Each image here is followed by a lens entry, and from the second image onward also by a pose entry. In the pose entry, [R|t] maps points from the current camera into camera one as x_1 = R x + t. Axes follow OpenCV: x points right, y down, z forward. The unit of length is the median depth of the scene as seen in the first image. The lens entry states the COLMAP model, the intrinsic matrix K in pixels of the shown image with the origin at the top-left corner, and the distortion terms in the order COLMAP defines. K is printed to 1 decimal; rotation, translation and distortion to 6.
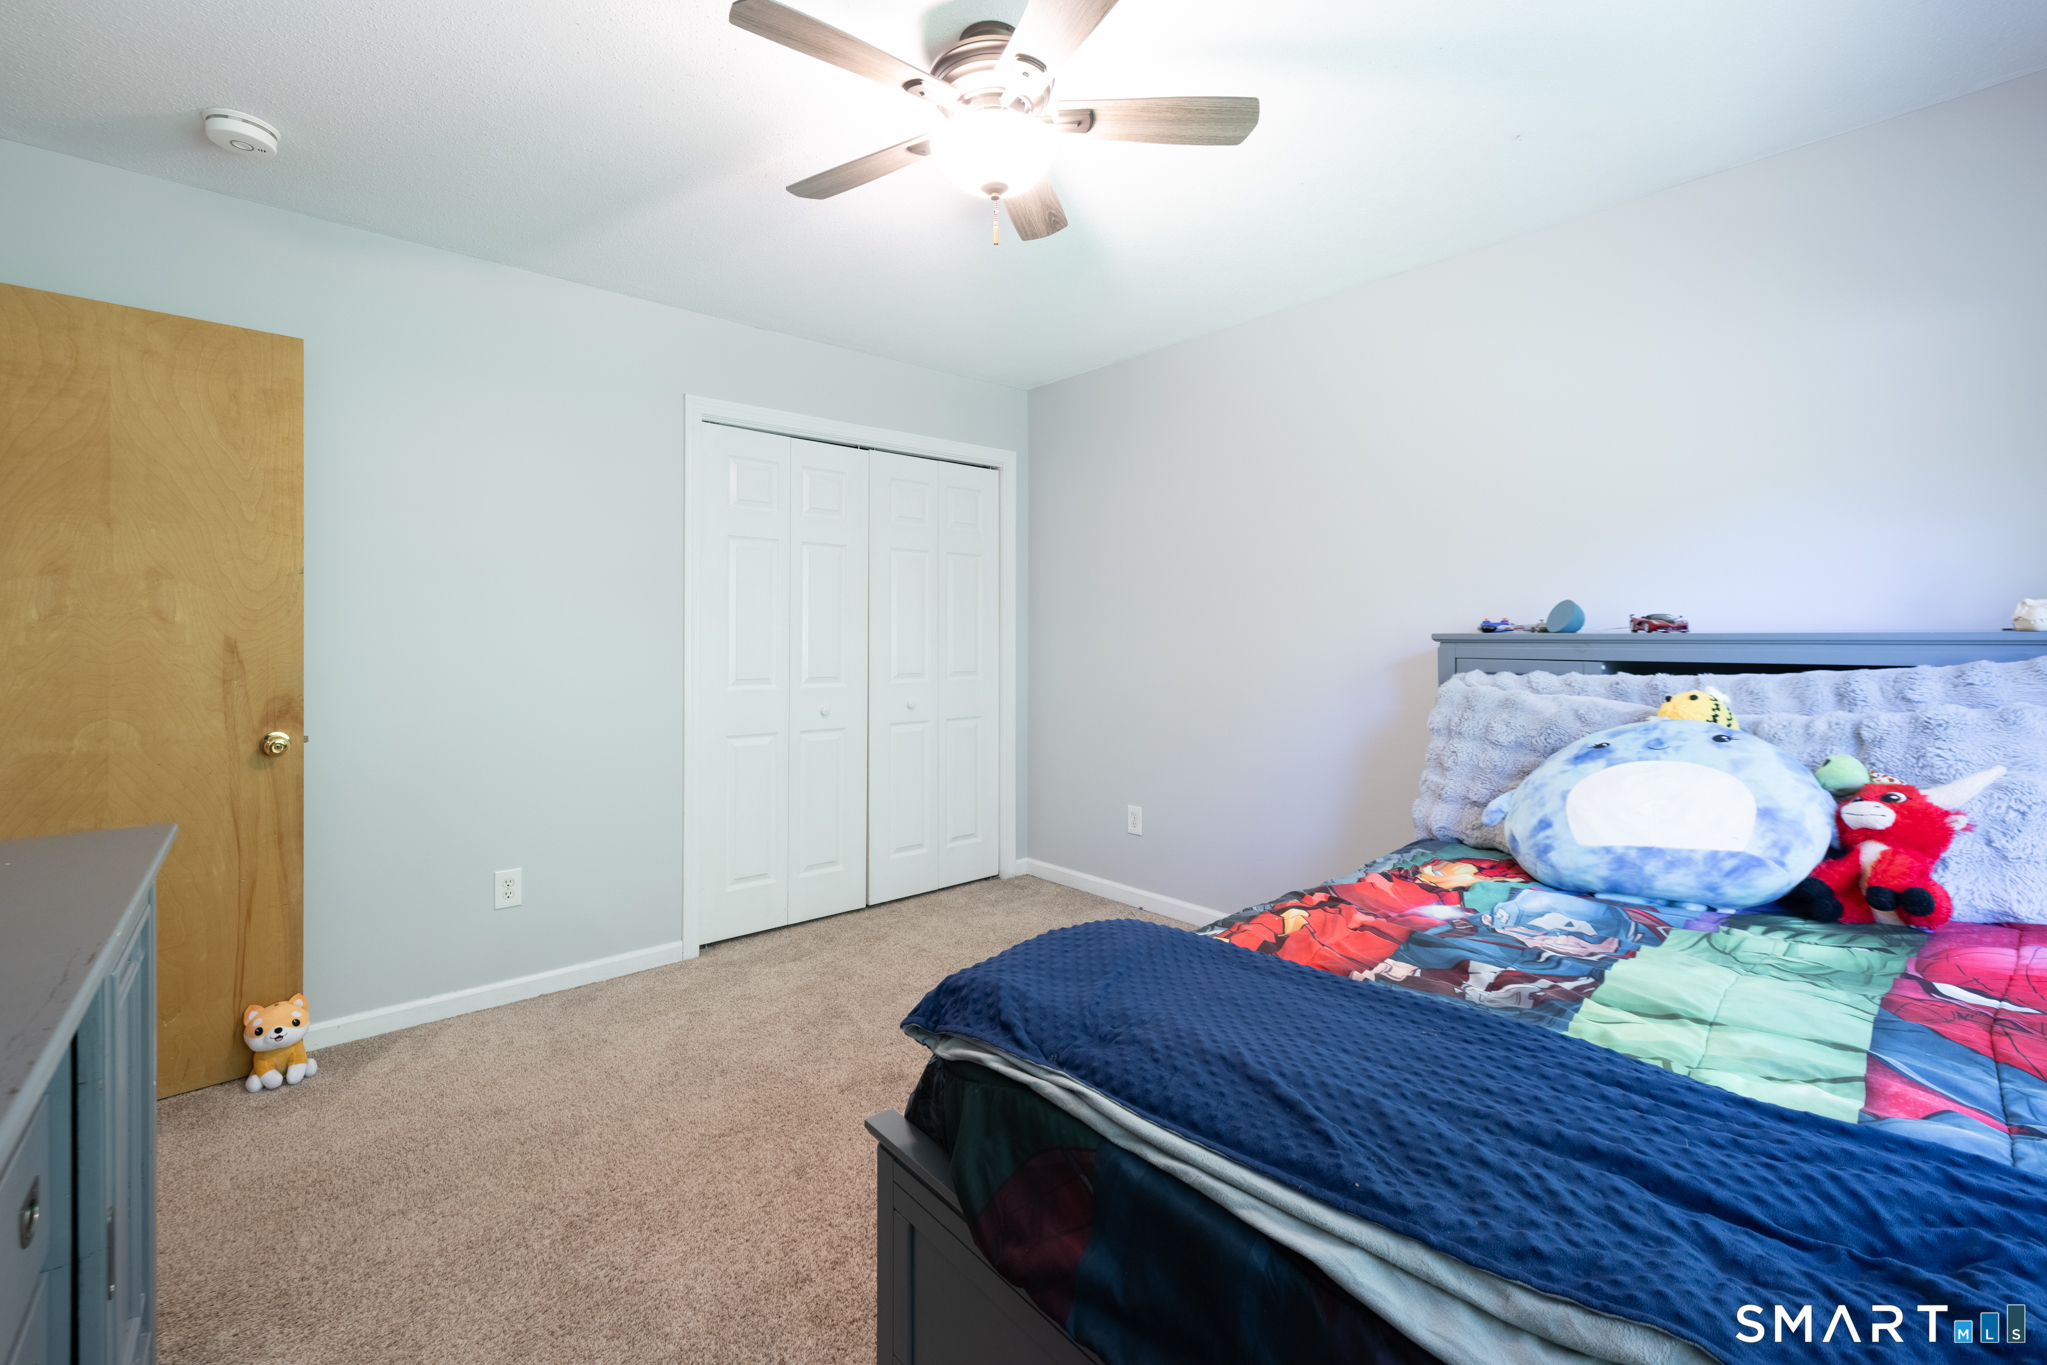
lens RADIAL K [[861.3, 0, 1000.1], [0, 861.3, 657.6], [0, 0, 1]] dist [0.000161, -0.000183]
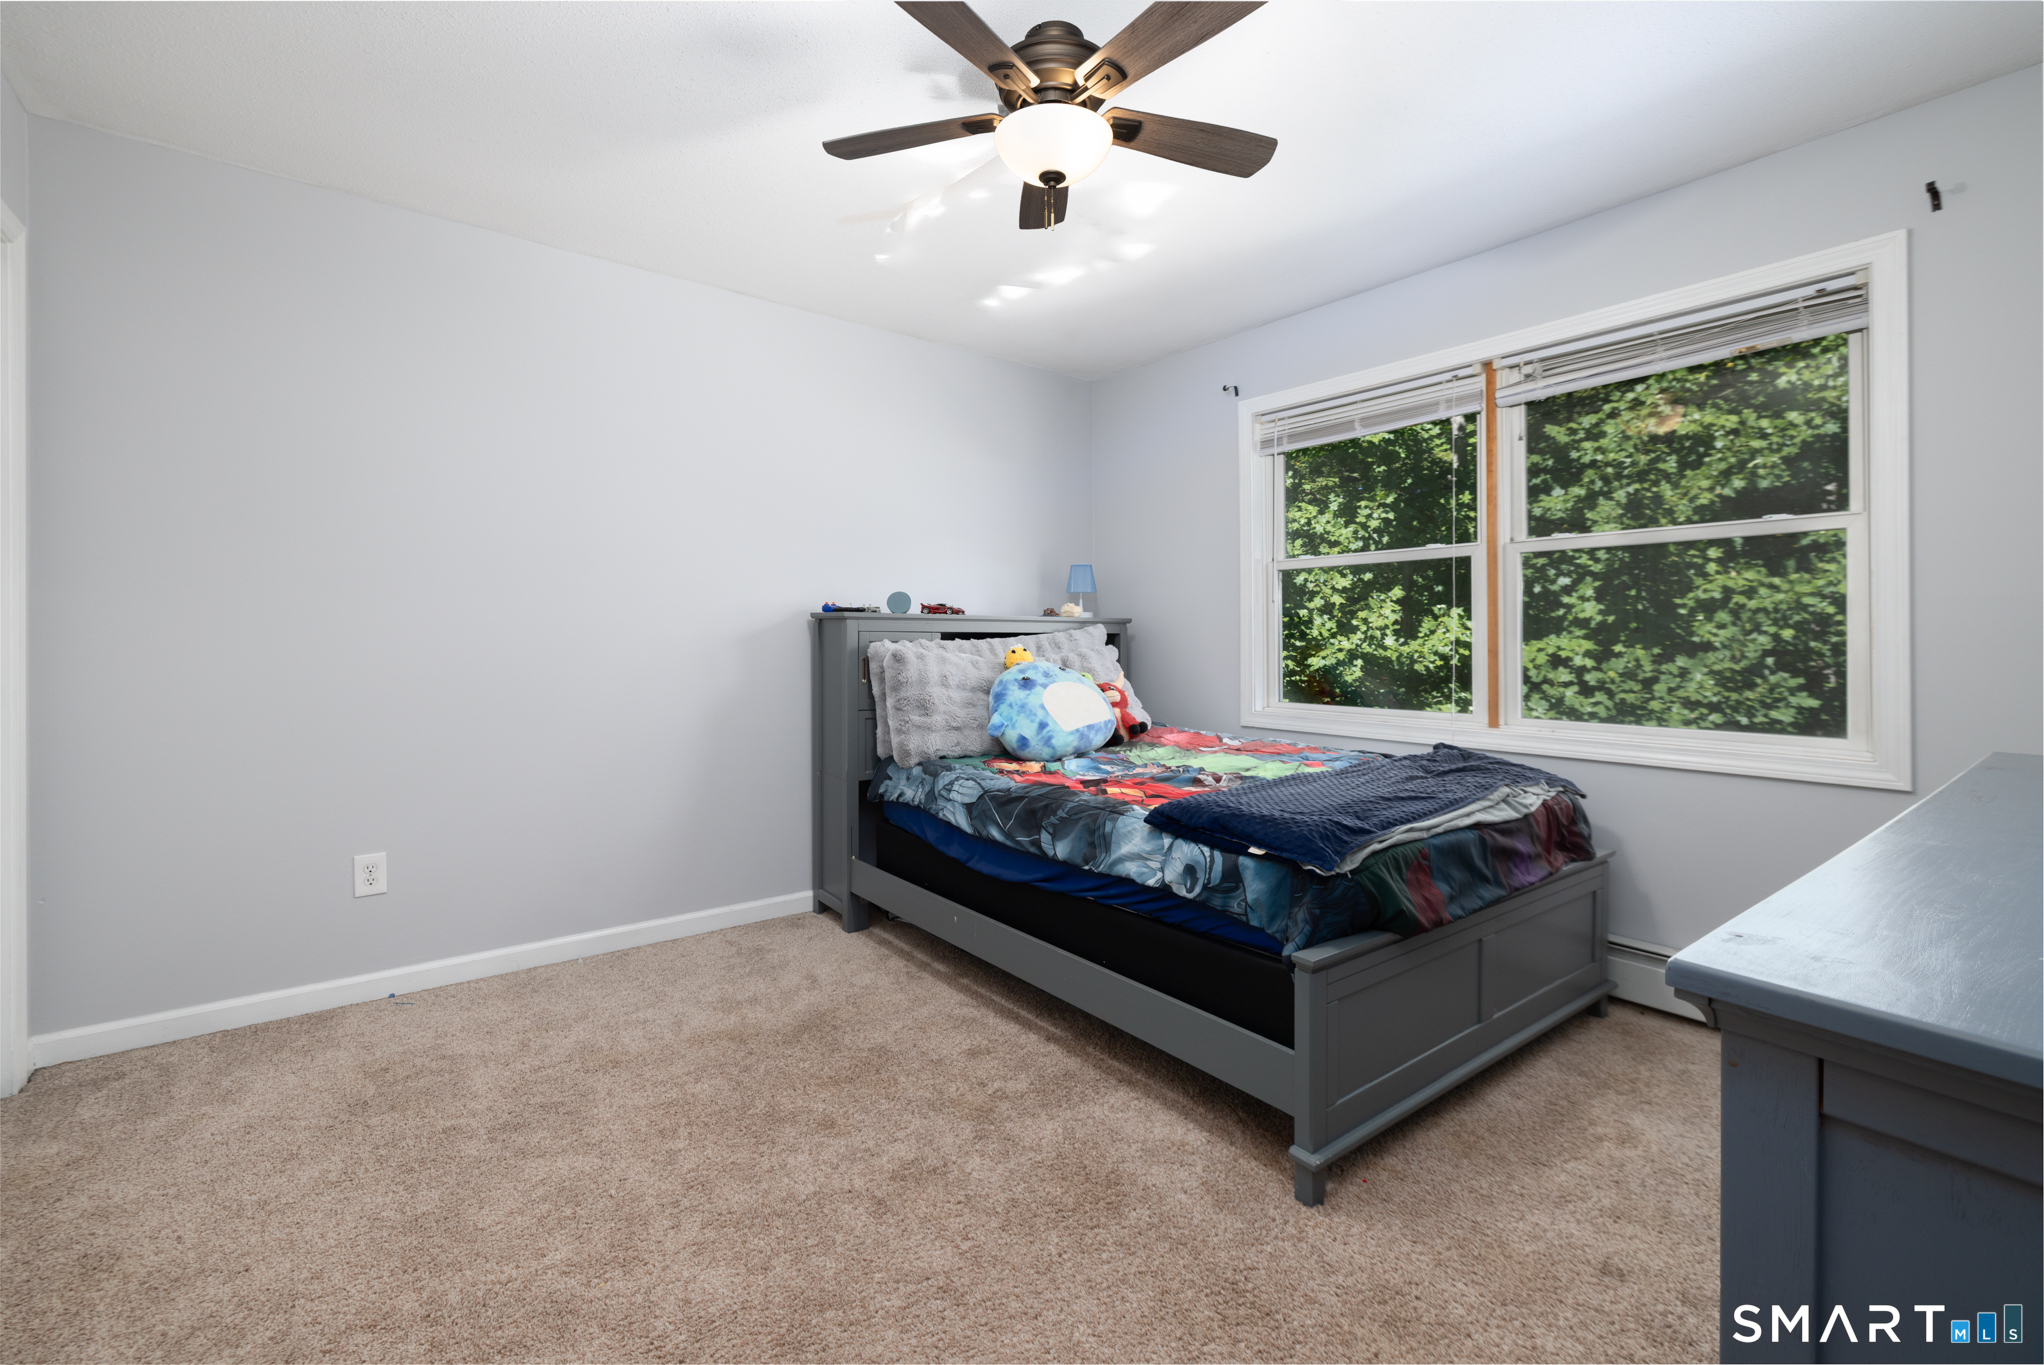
lens RADIAL K [[860.1, 0, 998.6], [0, 860.1, 657.6], [0, 0, 1]] dist [0.000161, -0.000183]
pose [[0.065228, -0.023369, 0.997597, -1.003372], [0.018674, 0.999579, 0.022194, 0.020929], [-0.997696, 0.017181, 0.065637, 0.927182]]
